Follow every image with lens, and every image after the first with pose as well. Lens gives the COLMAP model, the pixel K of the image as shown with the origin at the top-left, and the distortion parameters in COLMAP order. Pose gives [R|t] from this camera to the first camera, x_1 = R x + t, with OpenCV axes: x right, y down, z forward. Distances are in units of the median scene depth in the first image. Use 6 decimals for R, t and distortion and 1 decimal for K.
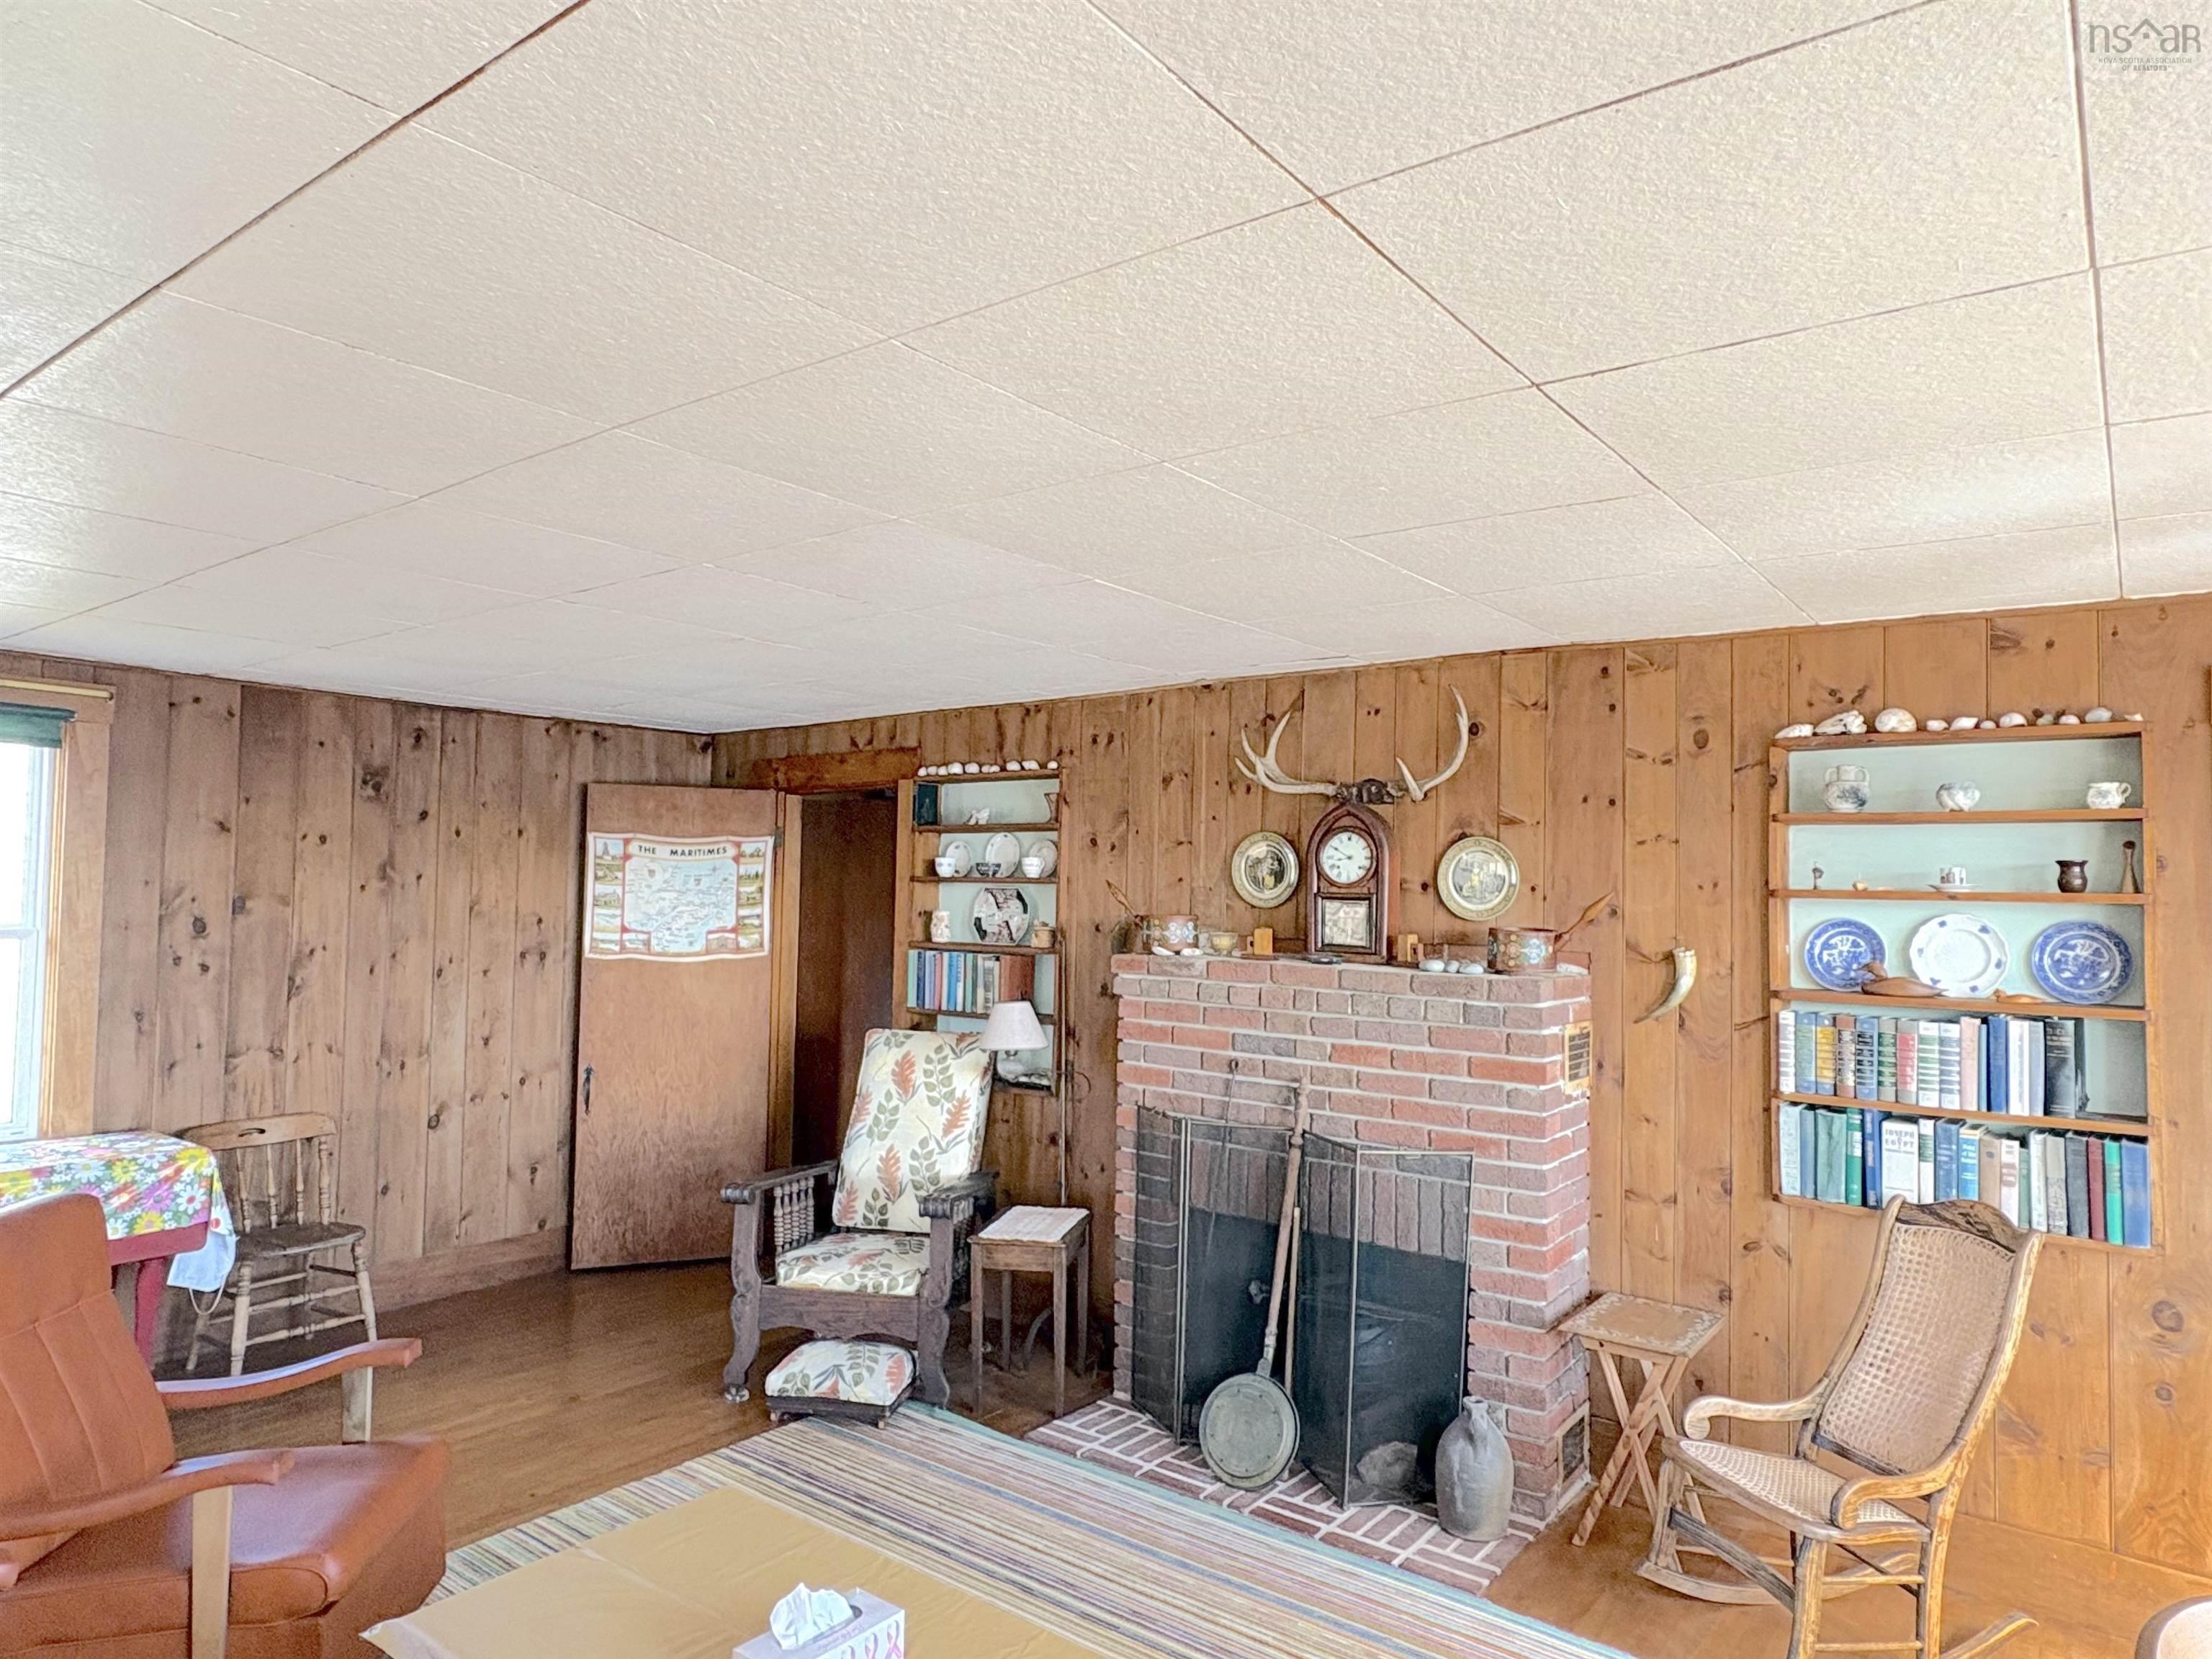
lens RADIAL K [[1364.4, 0, 1106.0], [0, 1364.4, 829.5], [0, 0, 1]] dist [-0.001436, 0.000224]
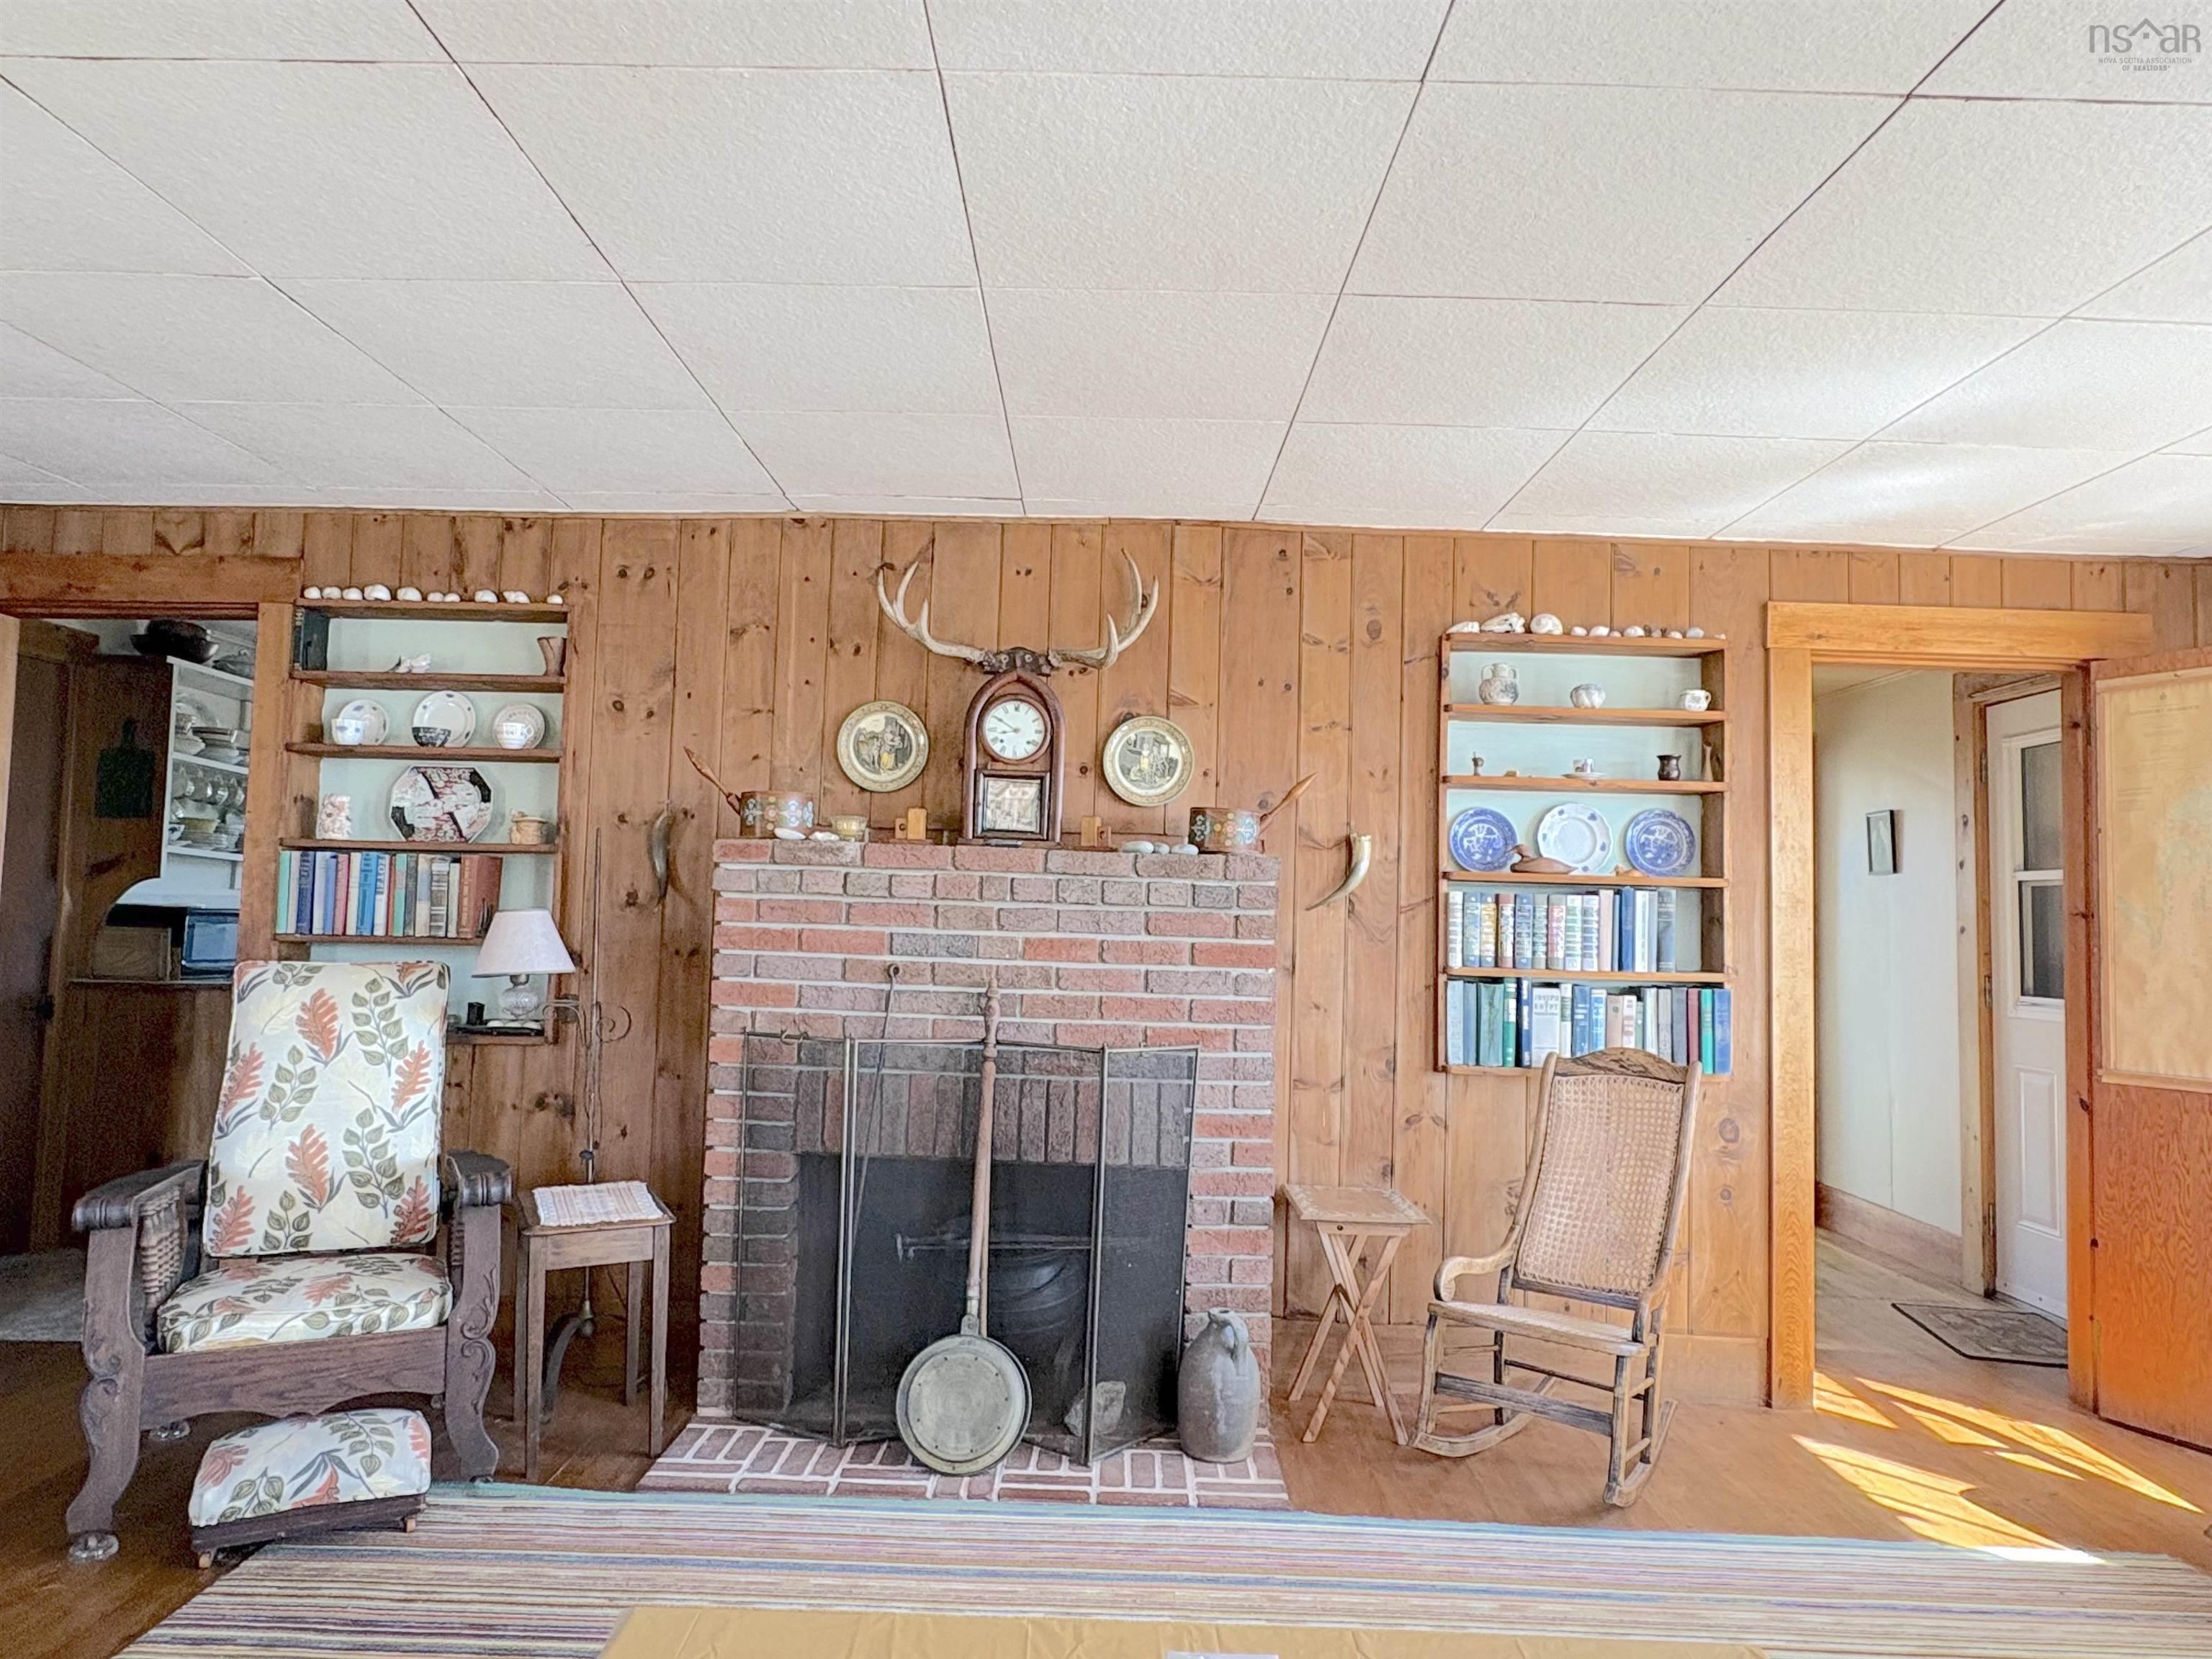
lens RADIAL K [[1400.0, 0, 1071.0], [0, 1400.0, 835.7], [0, 0, 1]] dist [-0.018902, 0.026820]
pose [[0.796206, 0.039301, 0.603748, -0.330022], [-0.038592, 0.999155, -0.014146, 0.099105], [-0.603793, -0.012036, 0.797050, 0.269289]]
